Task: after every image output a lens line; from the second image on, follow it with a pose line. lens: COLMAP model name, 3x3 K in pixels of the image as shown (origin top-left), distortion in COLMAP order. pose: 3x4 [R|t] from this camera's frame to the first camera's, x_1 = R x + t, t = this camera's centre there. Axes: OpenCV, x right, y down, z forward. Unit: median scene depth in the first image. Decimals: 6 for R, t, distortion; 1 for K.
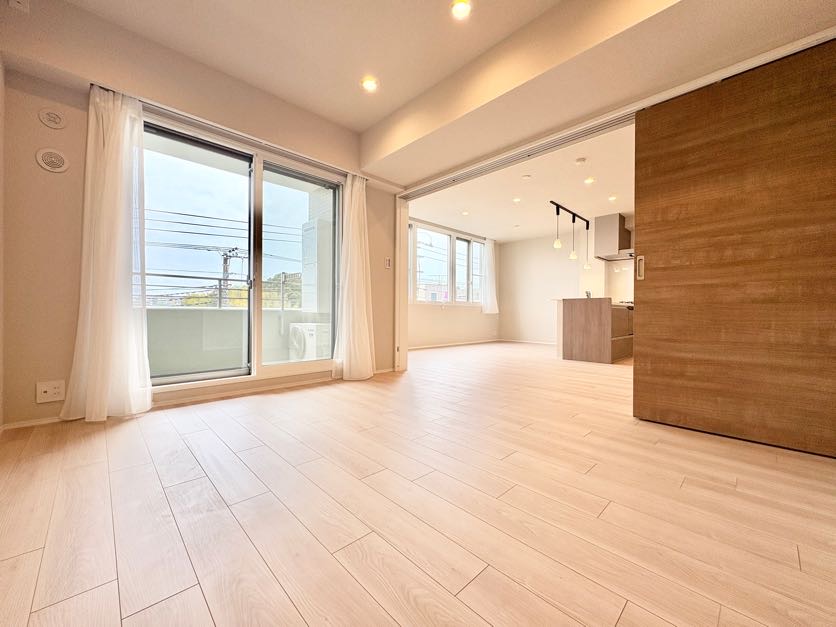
lens RADIAL K [[334.5, 0, 422.7], [0, 334.5, 310.9], [0, 0, 1]] dist [0.004341, -0.000087]
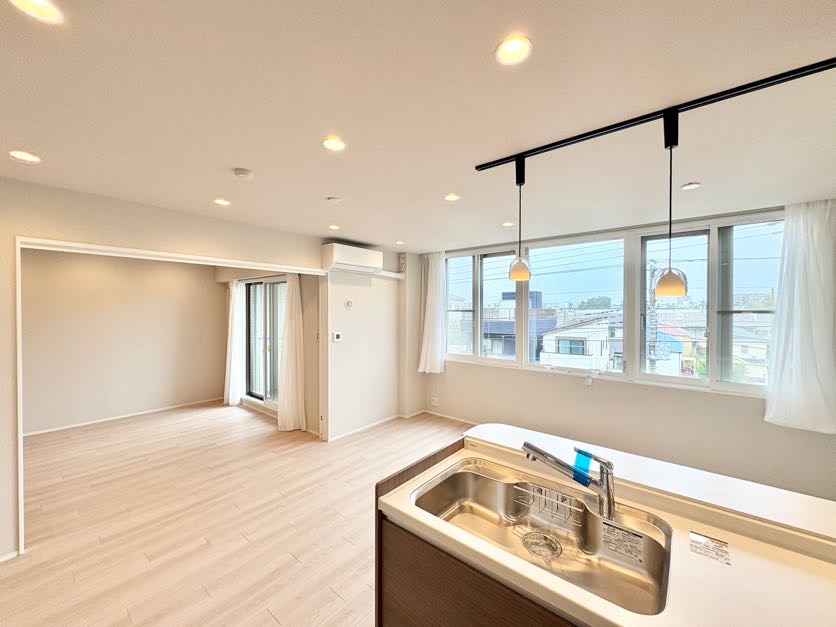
lens RADIAL K [[334.5, 0, 418.2], [0, 334.5, 315.8], [0, 0, 1]] dist [0.004341, -0.000087]
pose [[0.101533, 0.011651, -0.994764, 0.744136], [0.003680, 0.999920, 0.012087, -0.164440], [0.994825, -0.004888, 0.101482, 0.883995]]
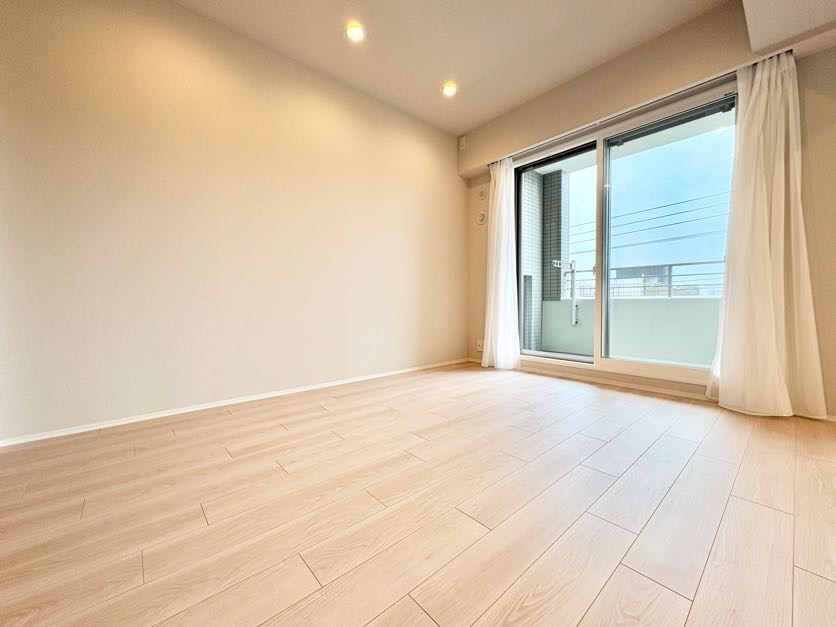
lens RADIAL K [[334.5, 0, 406.2], [0, 334.5, 301.8], [0, 0, 1]] dist [0.004341, -0.000087]
pose [[-0.079018, -0.008981, -0.996833, 0.266737], [0.005471, 0.999940, -0.009443, 0.007408], [0.996858, -0.006200, -0.078964, 0.272470]]
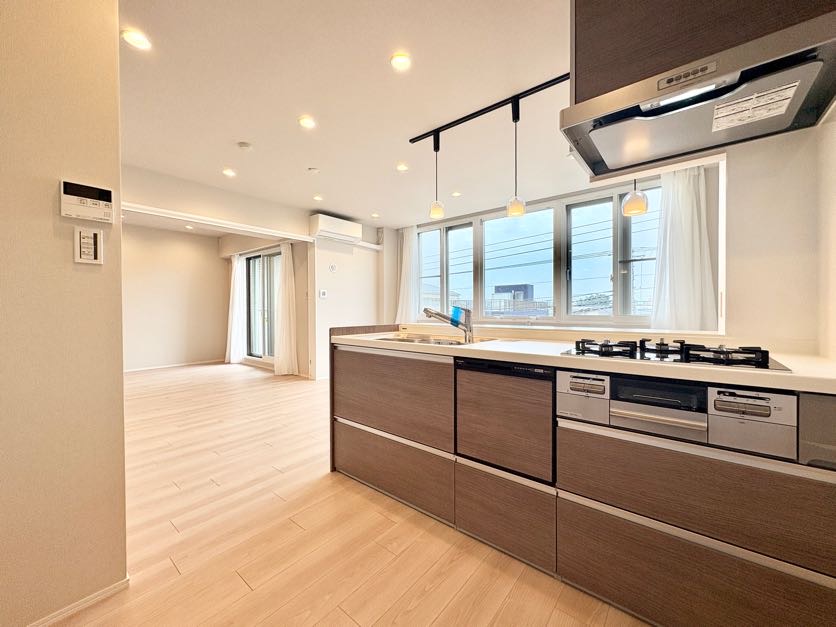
lens RADIAL K [[334.5, 0, 418.3], [0, 334.5, 315.0], [0, 0, 1]] dist [0.004341, -0.000087]
pose [[0.103964, 0.010362, -0.994527, 0.908938], [0.009341, 0.999891, 0.011394, -0.055159], [0.994537, -0.010474, 0.103856, 0.942347]]
